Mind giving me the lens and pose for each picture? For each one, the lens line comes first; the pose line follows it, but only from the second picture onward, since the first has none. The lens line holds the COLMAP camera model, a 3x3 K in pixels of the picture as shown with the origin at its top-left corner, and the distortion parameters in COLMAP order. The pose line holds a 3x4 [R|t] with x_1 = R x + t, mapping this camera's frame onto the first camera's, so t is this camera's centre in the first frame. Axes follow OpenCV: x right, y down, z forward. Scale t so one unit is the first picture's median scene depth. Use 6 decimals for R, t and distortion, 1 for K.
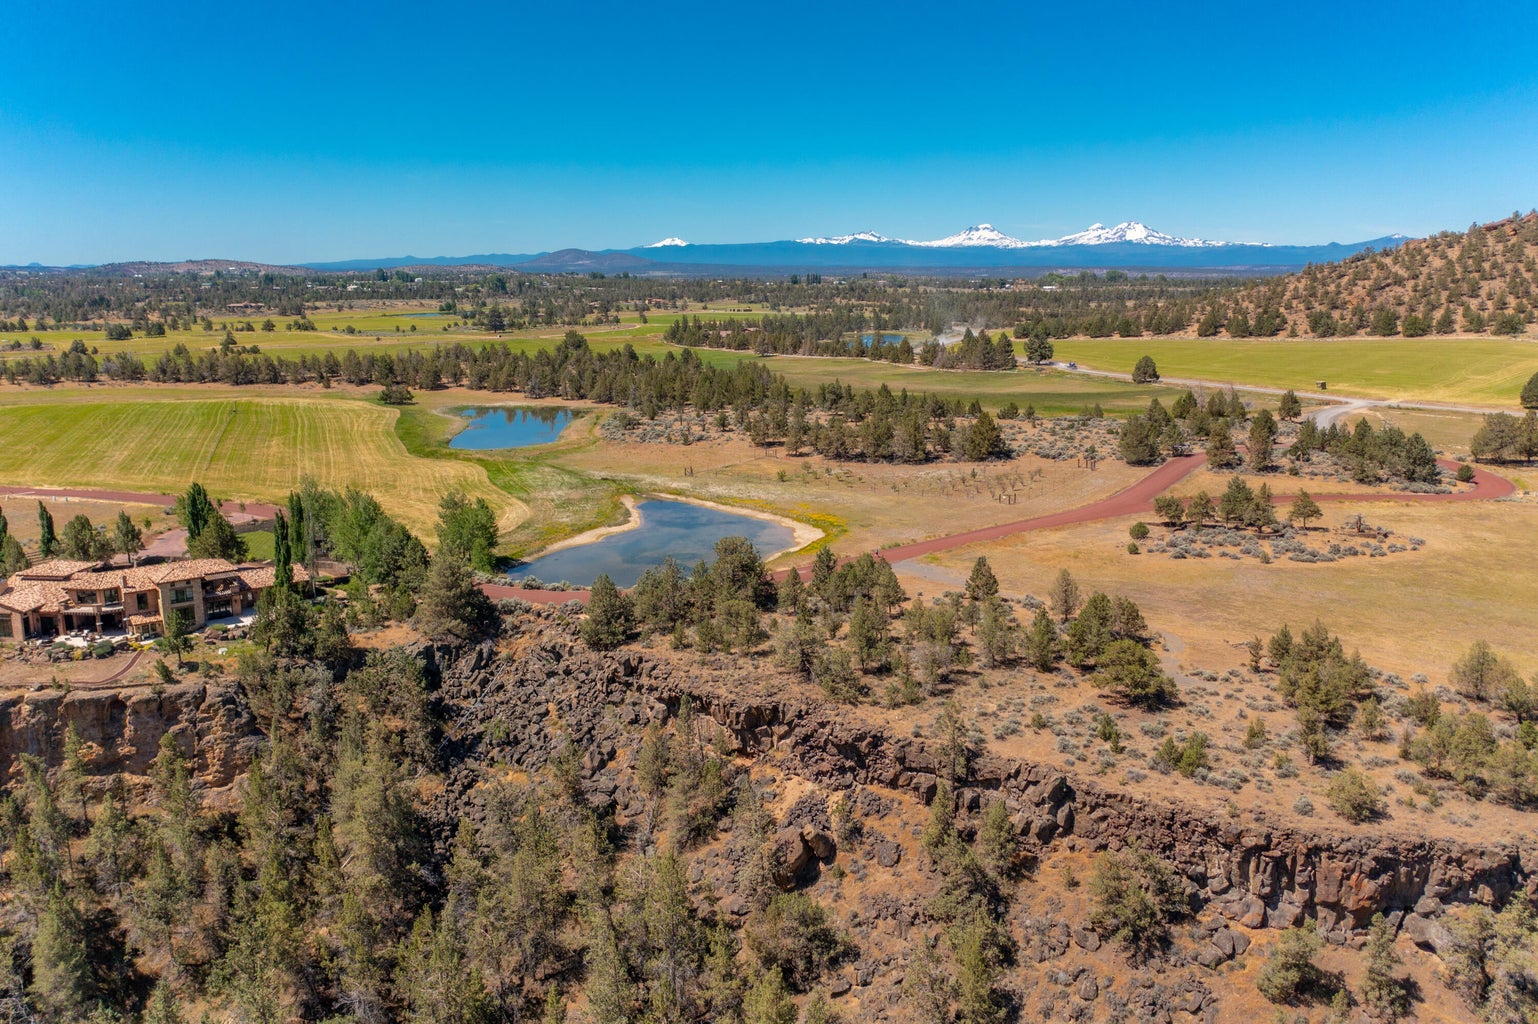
lens RADIAL K [[1212.5, 0, 768.4], [0, 1212.5, 518.1], [0, 0, 1]] dist [-0.002257, -0.006406]
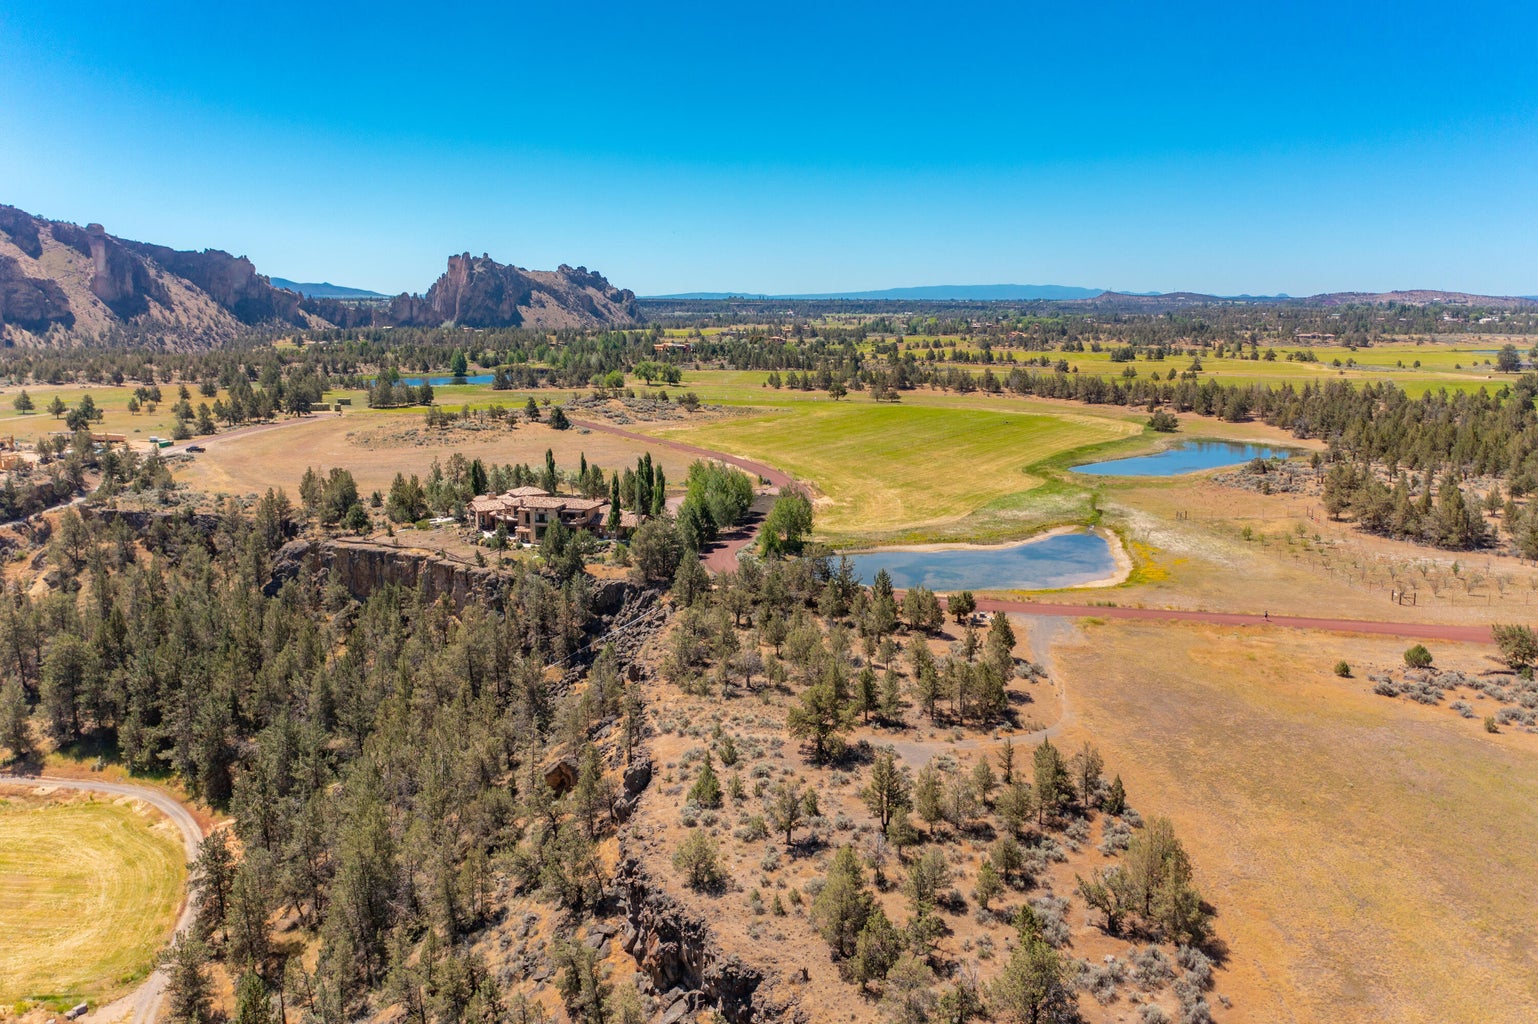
lens RADIAL K [[1212.5, 0, 776.3], [0, 1212.5, 511.3], [0, 0, 1]] dist [-0.002257, -0.006406]
pose [[0.592823, 0.139680, -0.793127, 0.178408], [-0.163112, 0.985257, 0.051599, -0.014141], [0.788641, 0.098779, 0.606867, 0.064214]]
